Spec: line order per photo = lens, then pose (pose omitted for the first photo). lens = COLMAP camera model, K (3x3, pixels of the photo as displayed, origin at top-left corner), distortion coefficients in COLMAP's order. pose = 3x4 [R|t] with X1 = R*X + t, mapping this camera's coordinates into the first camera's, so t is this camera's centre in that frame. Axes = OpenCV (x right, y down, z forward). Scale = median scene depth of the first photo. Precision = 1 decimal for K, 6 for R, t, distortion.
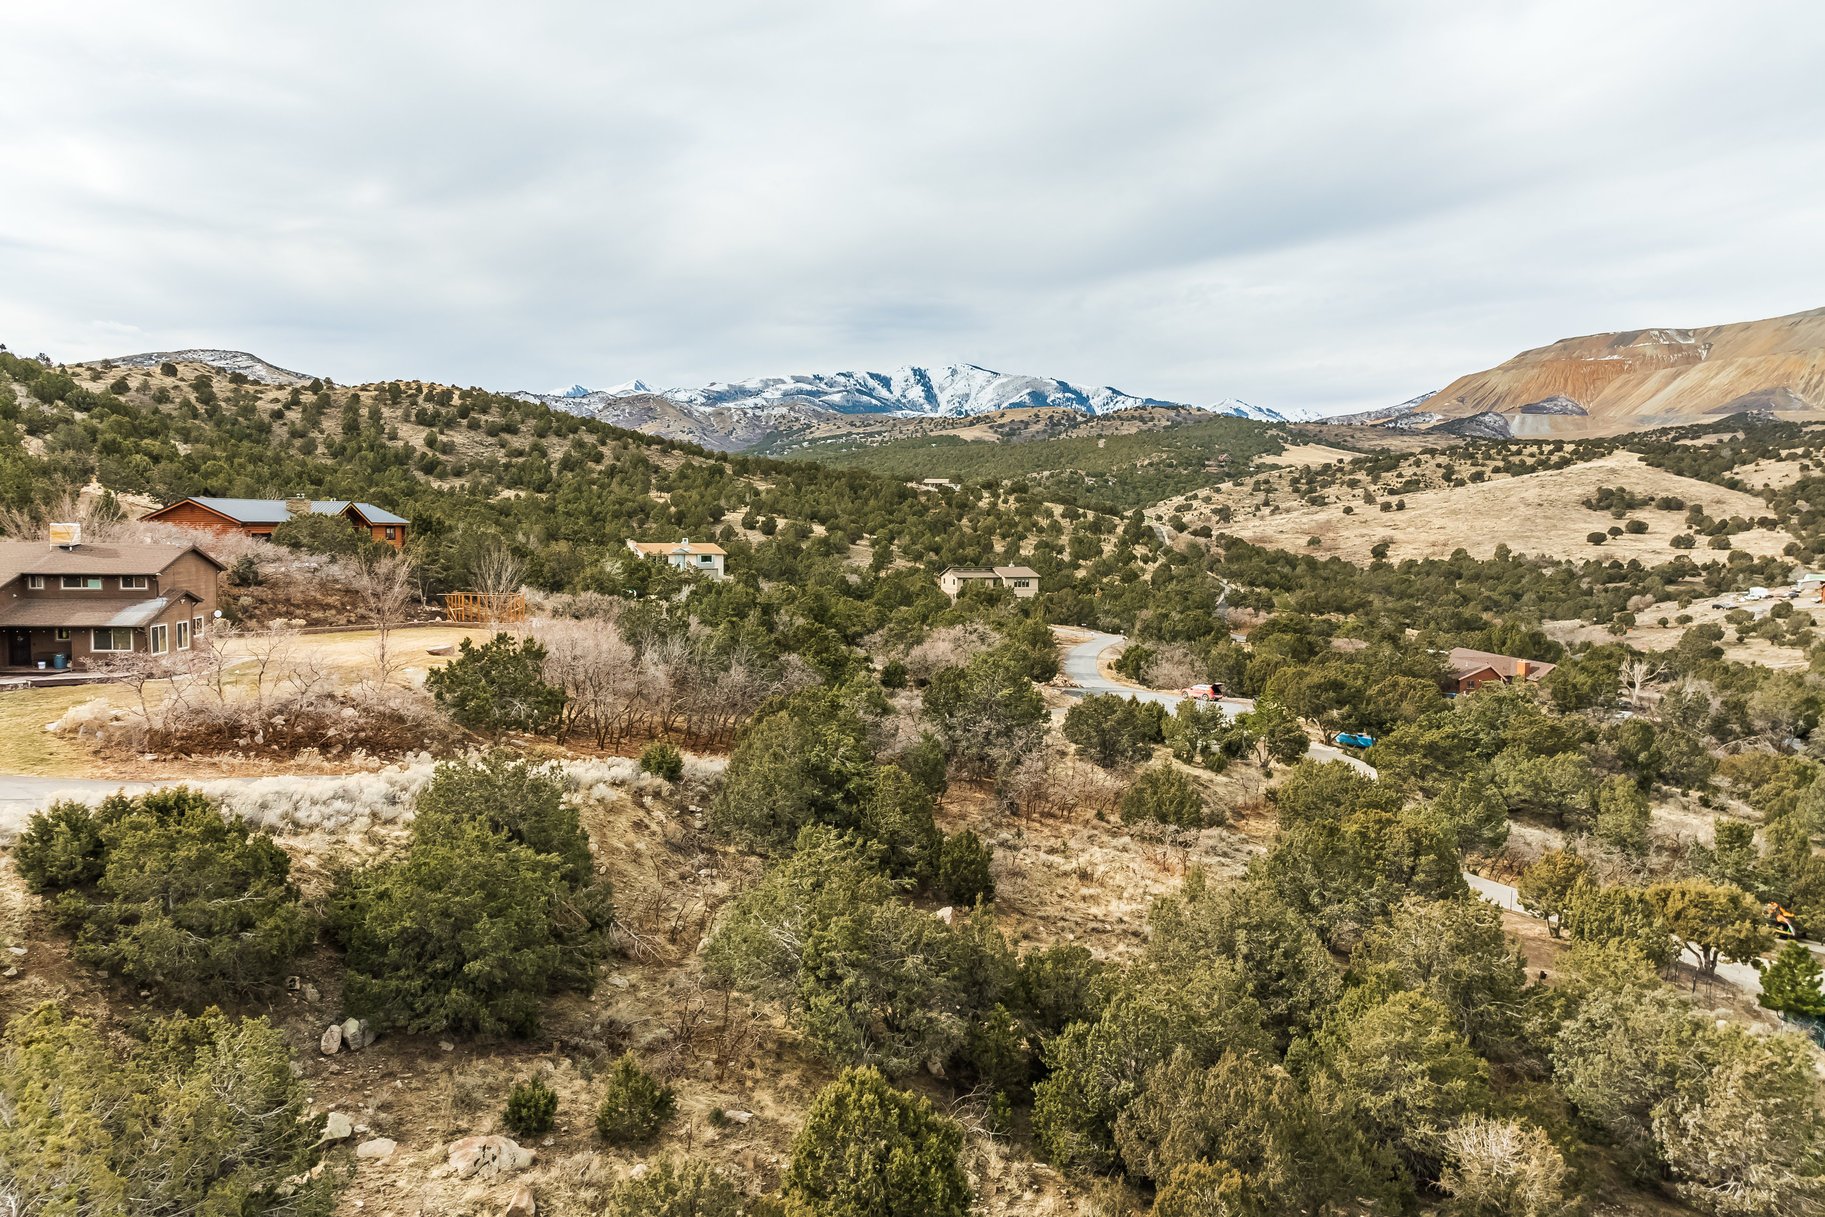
lens RADIAL K [[1238.7, 0, 911.6], [0, 1238.7, 611.2], [0, 0, 1]] dist [0.050028, -0.036722]
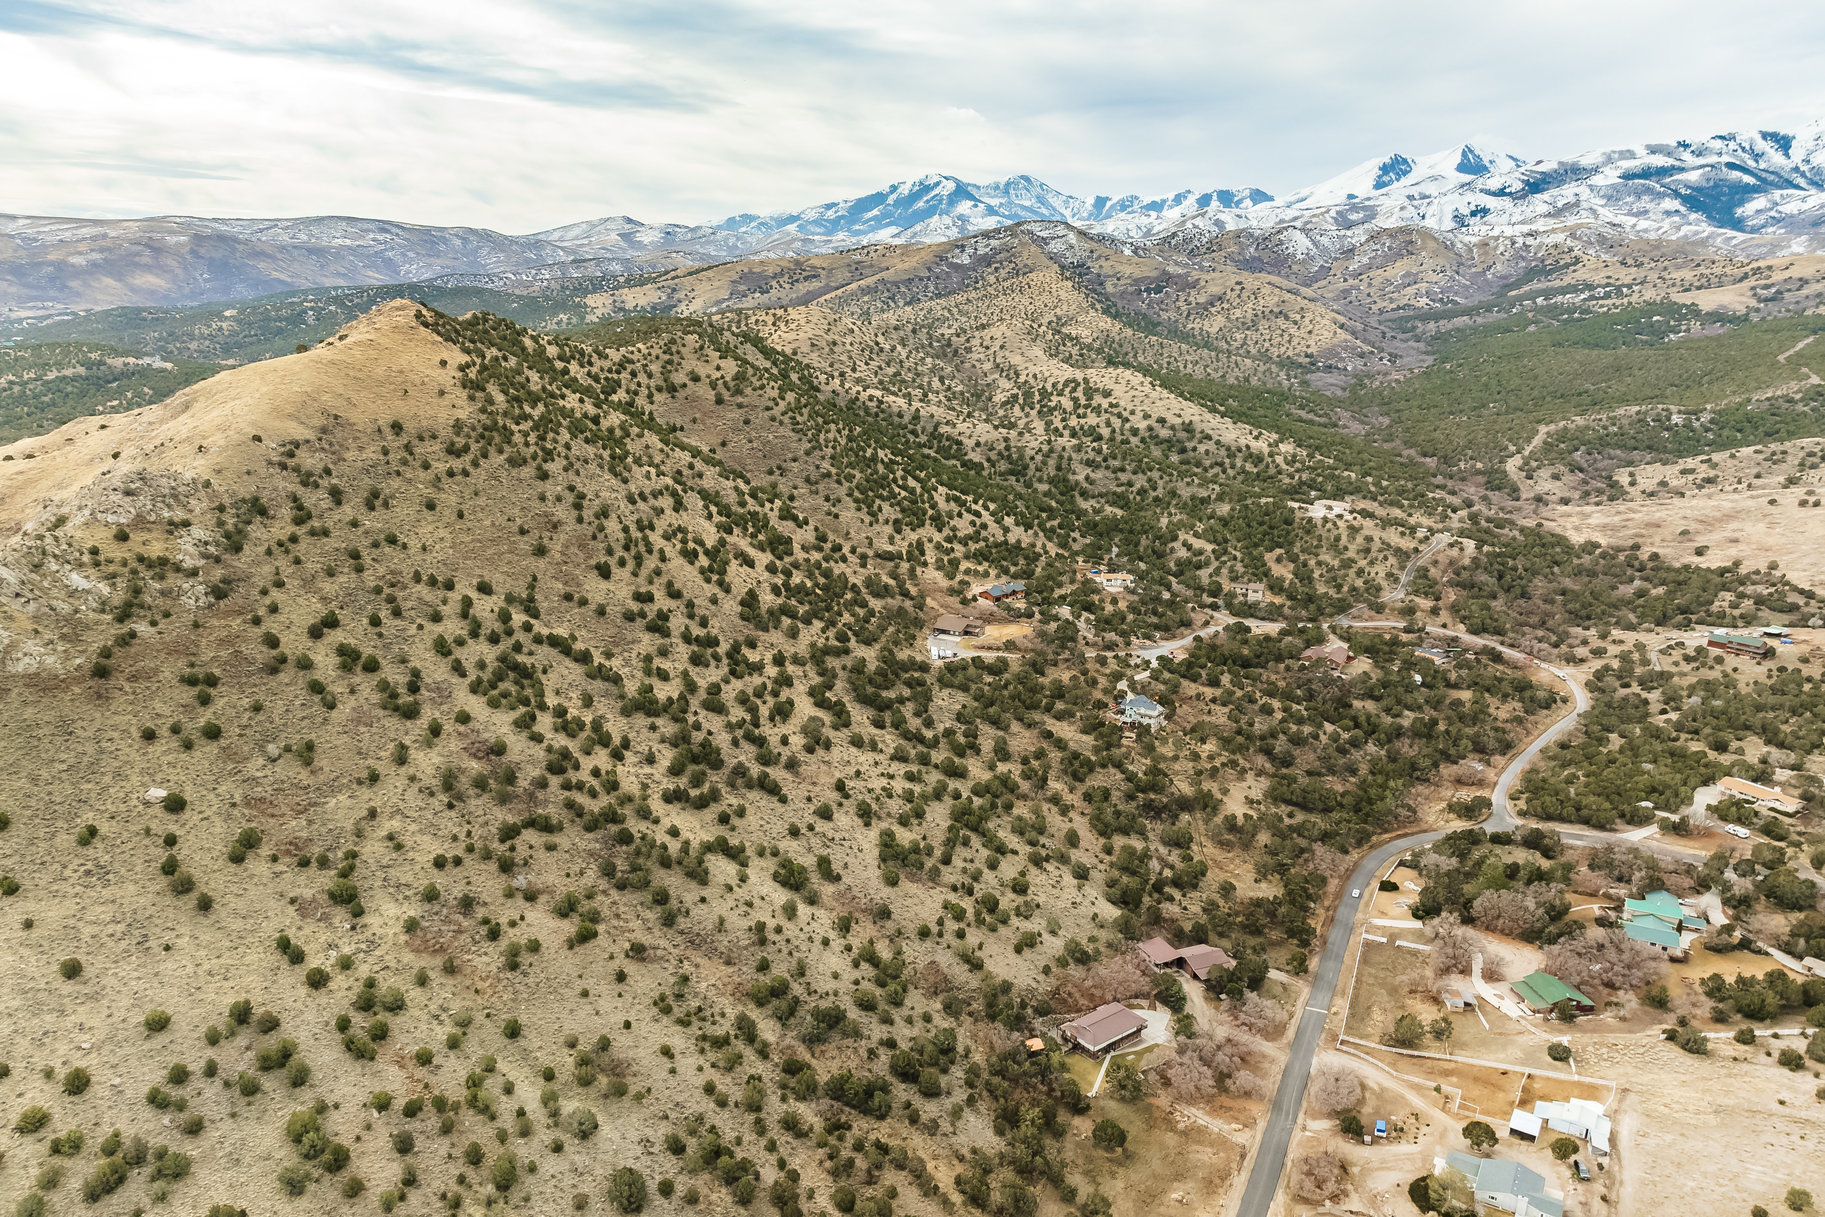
lens RADIAL K [[1275.4, 0, 919.5], [0, 1275.4, 674.4], [0, 0, 1]] dist [0.019205, 0.004205]
pose [[0.826068, 0.179050, -0.534371, 0.328107], [-0.060759, 0.970957, 0.231410, -0.146158], [0.560286, -0.158693, 0.812956, -0.553468]]
